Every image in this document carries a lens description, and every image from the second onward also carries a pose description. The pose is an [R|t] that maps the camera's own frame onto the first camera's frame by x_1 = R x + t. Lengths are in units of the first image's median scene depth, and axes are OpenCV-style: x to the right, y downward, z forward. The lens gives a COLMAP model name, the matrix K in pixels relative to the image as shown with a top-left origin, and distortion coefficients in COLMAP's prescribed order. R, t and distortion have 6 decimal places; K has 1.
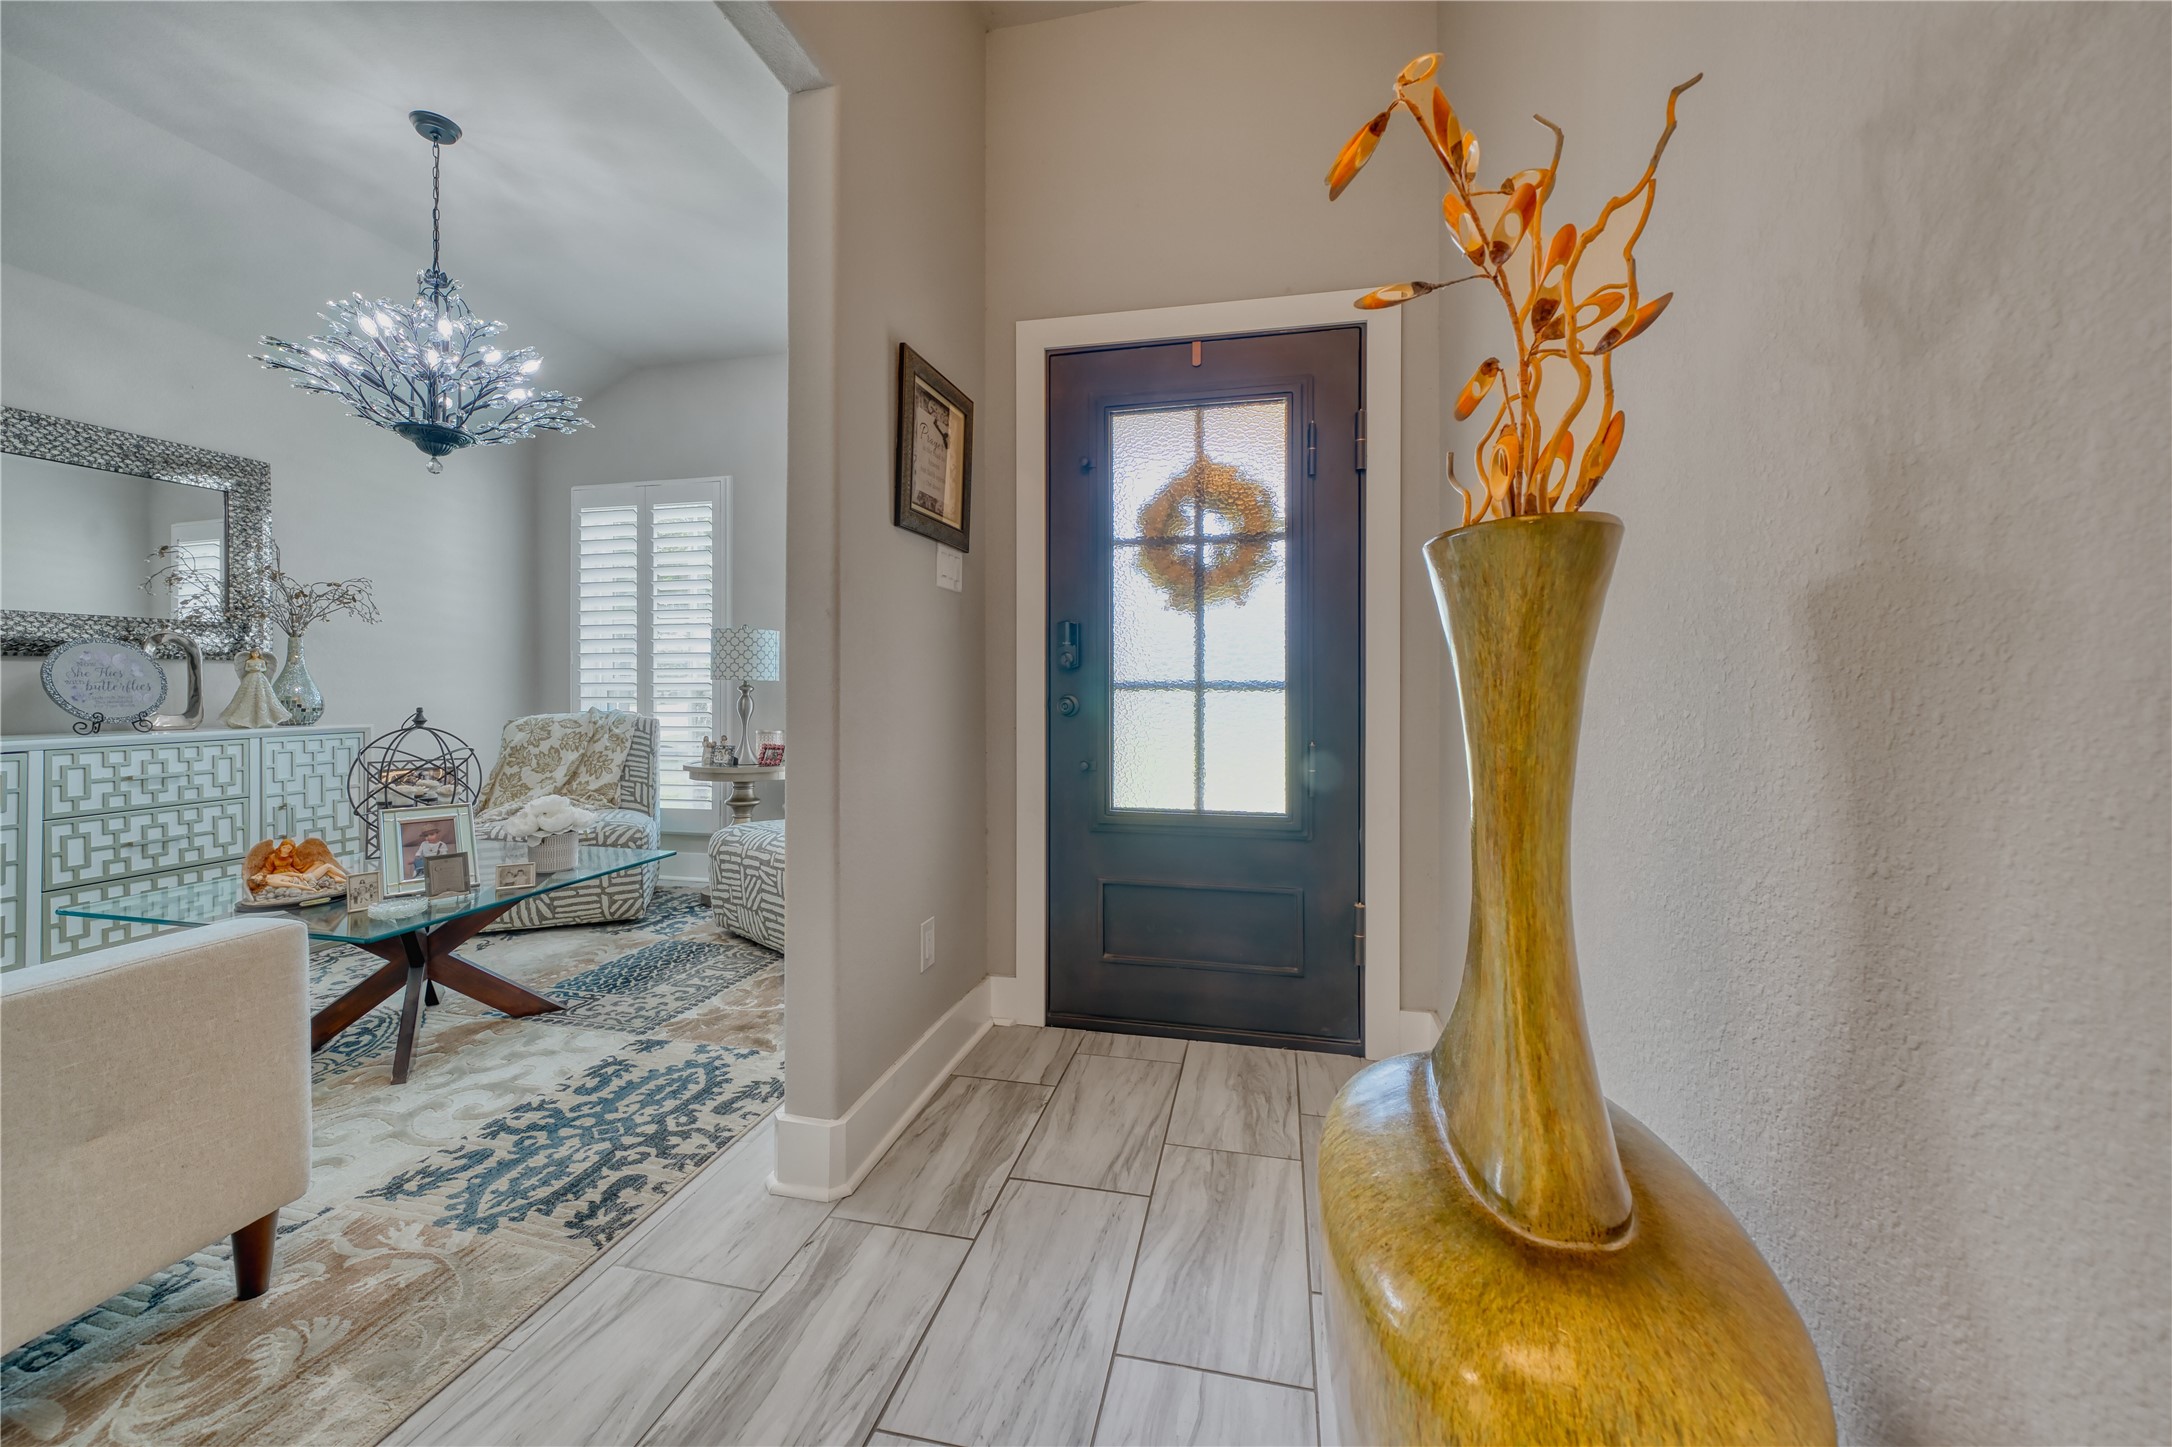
lens RADIAL K [[788.2, 0, 1086.4], [0, 788.2, 718.3], [0, 0, 1]] dist [-0.014701, 0.000037]
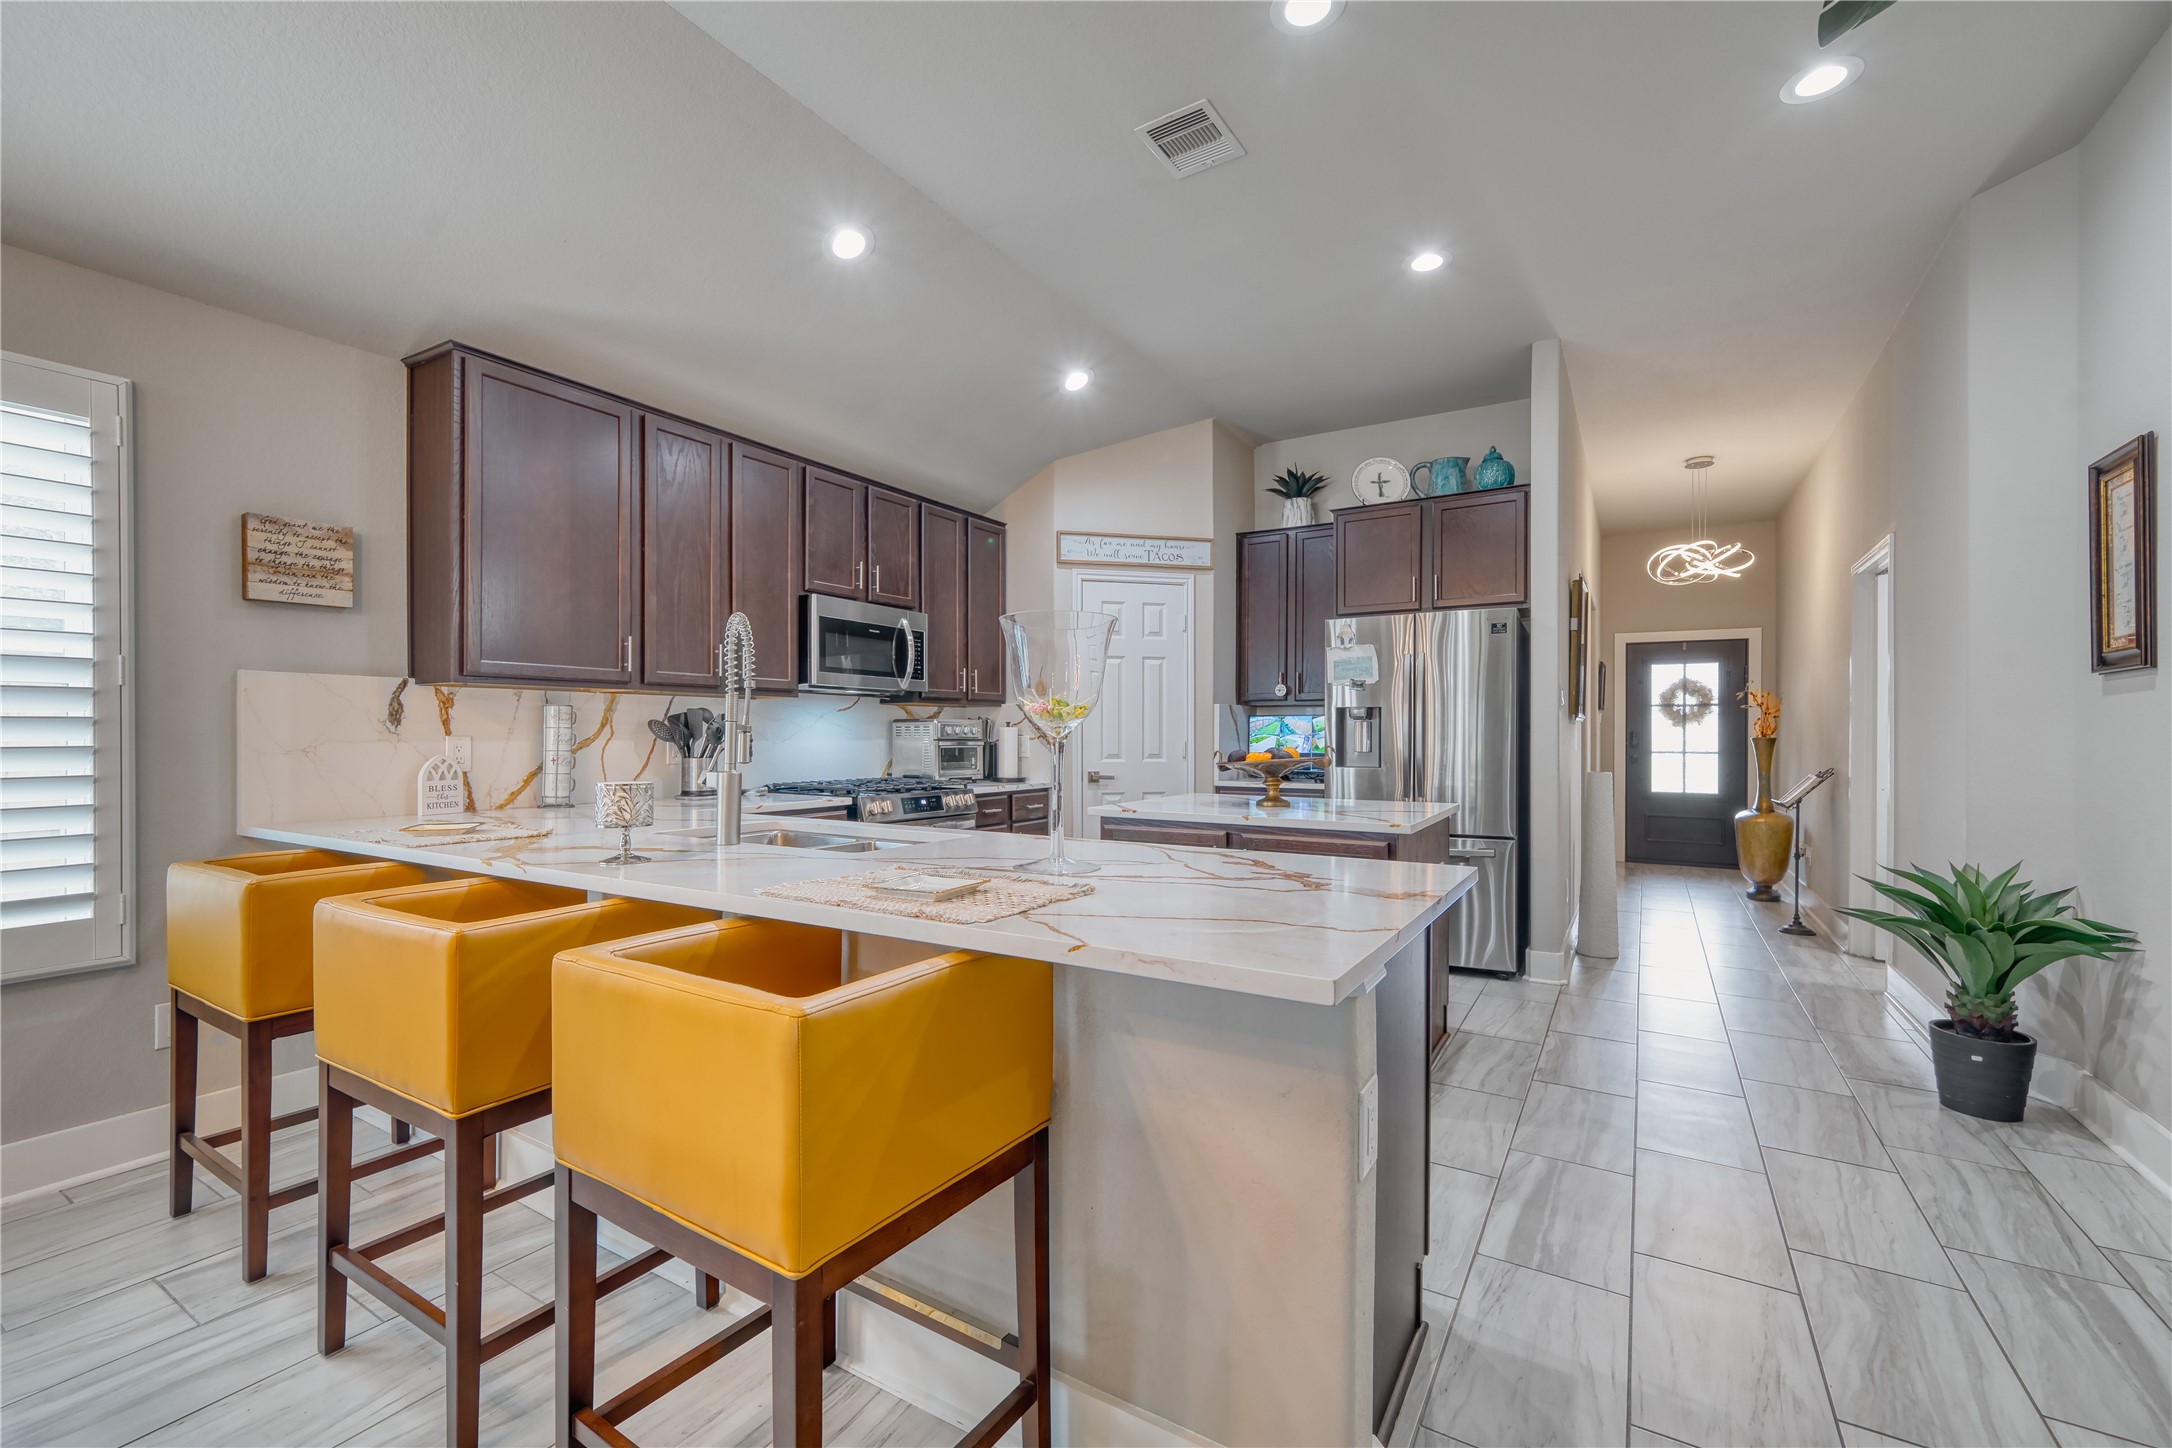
lens RADIAL K [[902.3, 0, 1085.0], [0, 902.3, 734.6], [0, 0, 1]] dist [0.000888, 0.000814]
pose [[0.931012, 0.002900, -0.364976, -0.746288], [-0.000326, 0.999975, 0.007112, -0.135043], [0.364988, -0.006502, 0.930990, -3.125859]]
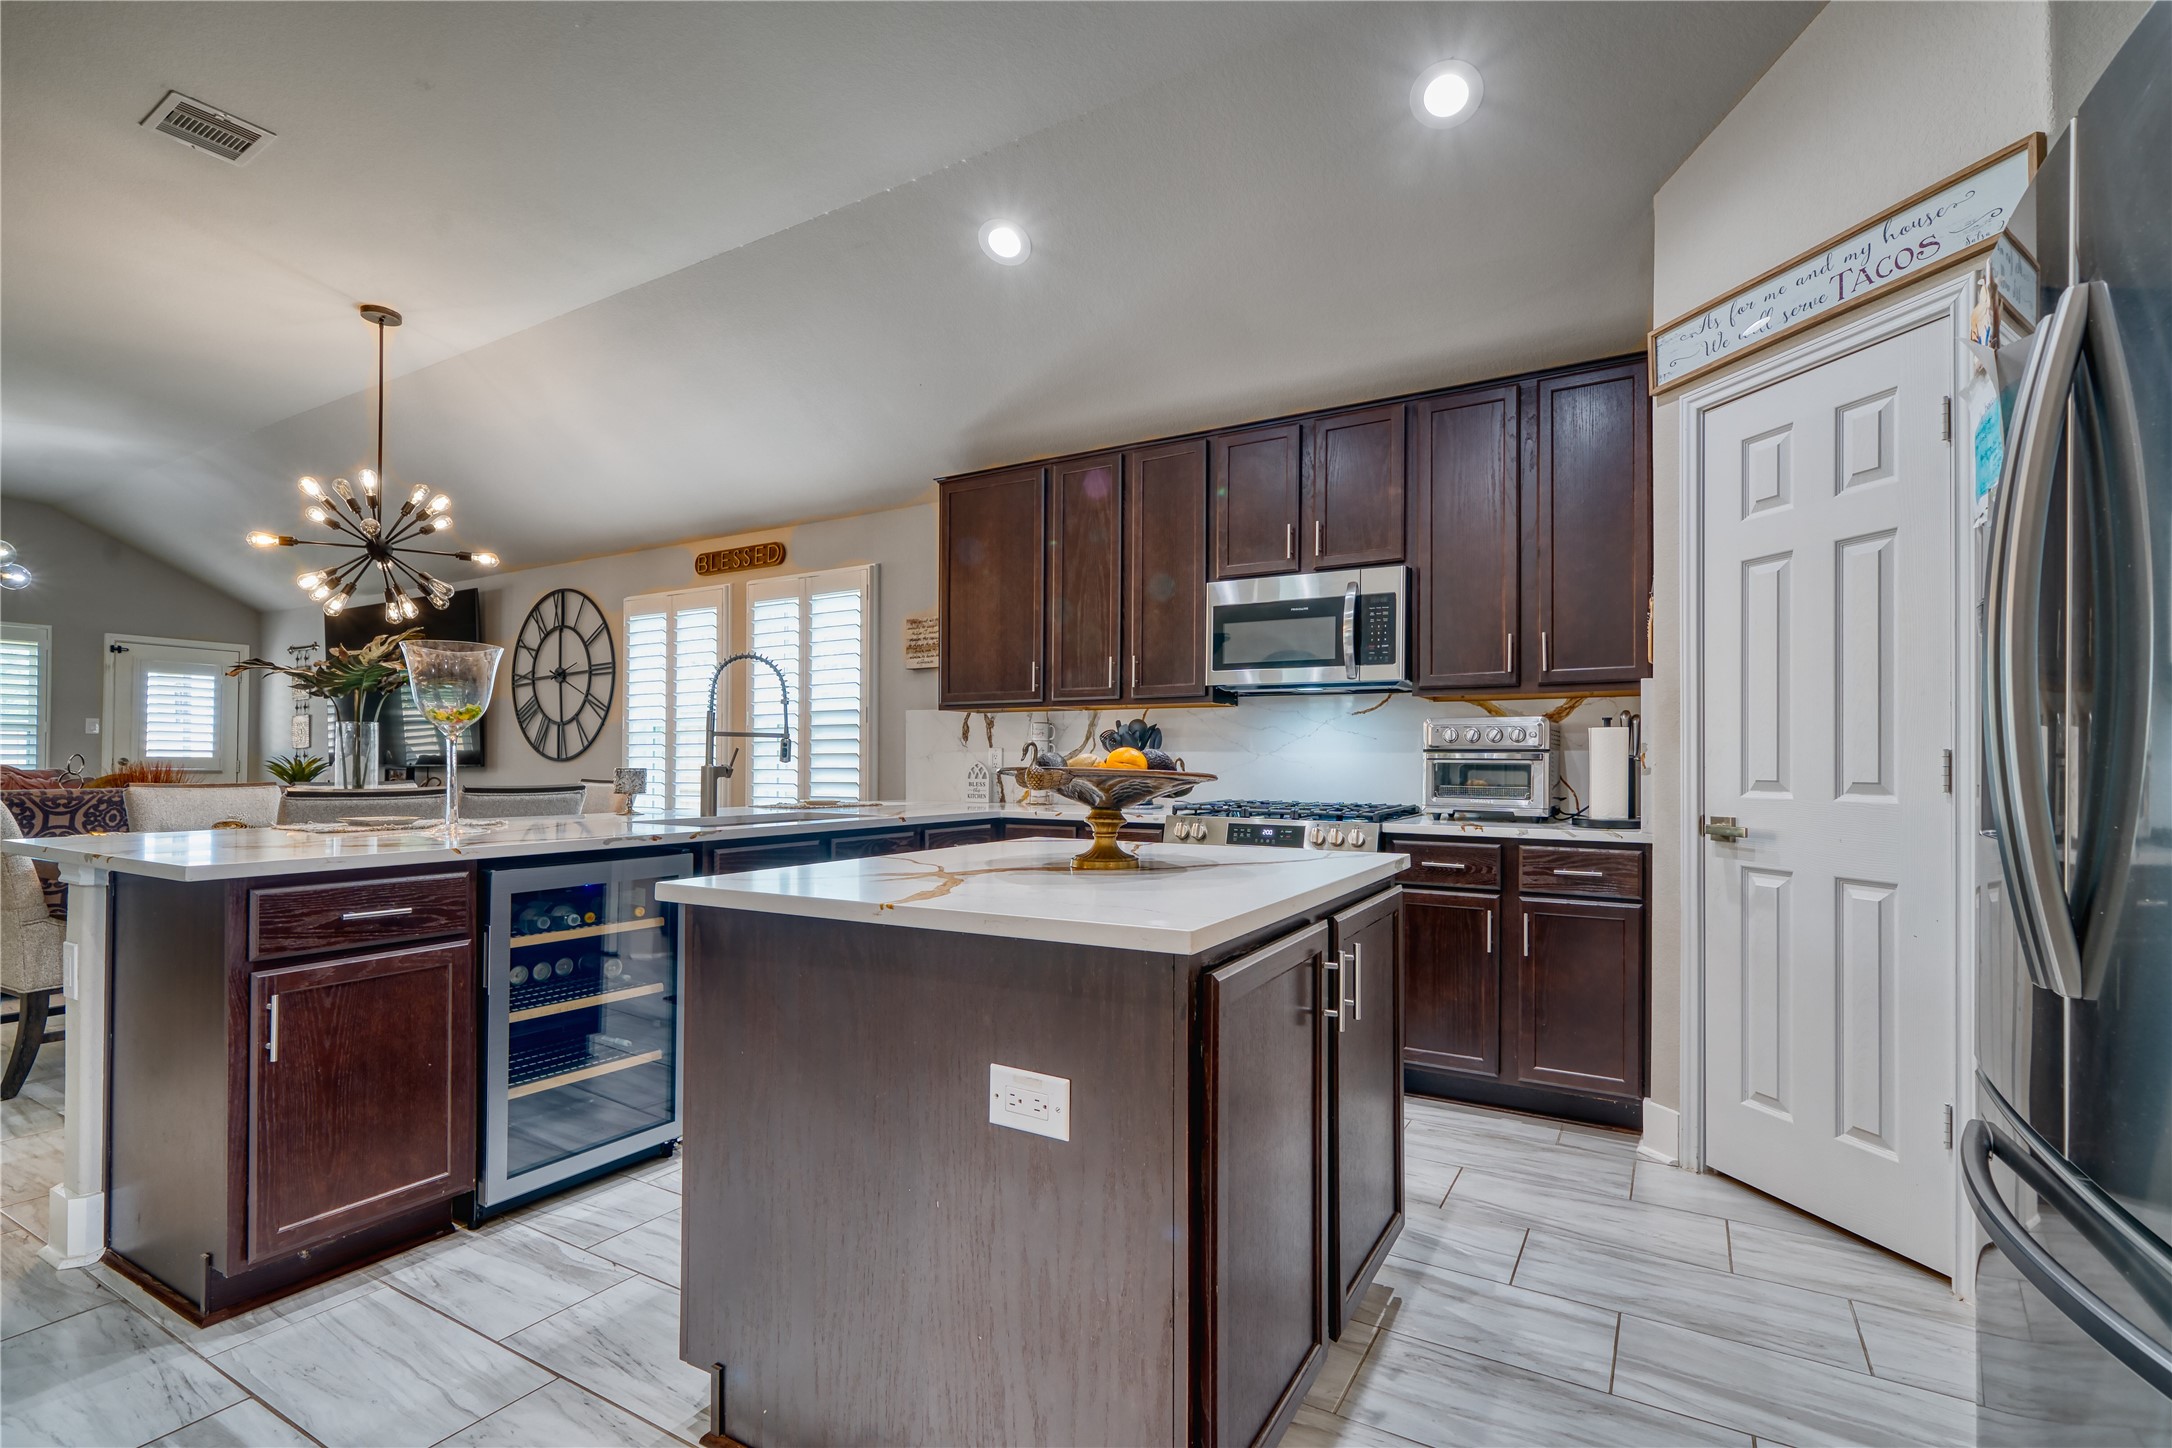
lens RADIAL K [[1009.8, 0, 1085.3], [0, 1009.8, 747.6], [0, 0, 1]] dist [0.005631, -0.000331]
pose [[-0.349257, -0.012635, -0.936942, -0.222630], [0.003748, 0.999882, -0.014881, -0.092758], [0.937020, -0.008709, -0.349168, -1.350888]]
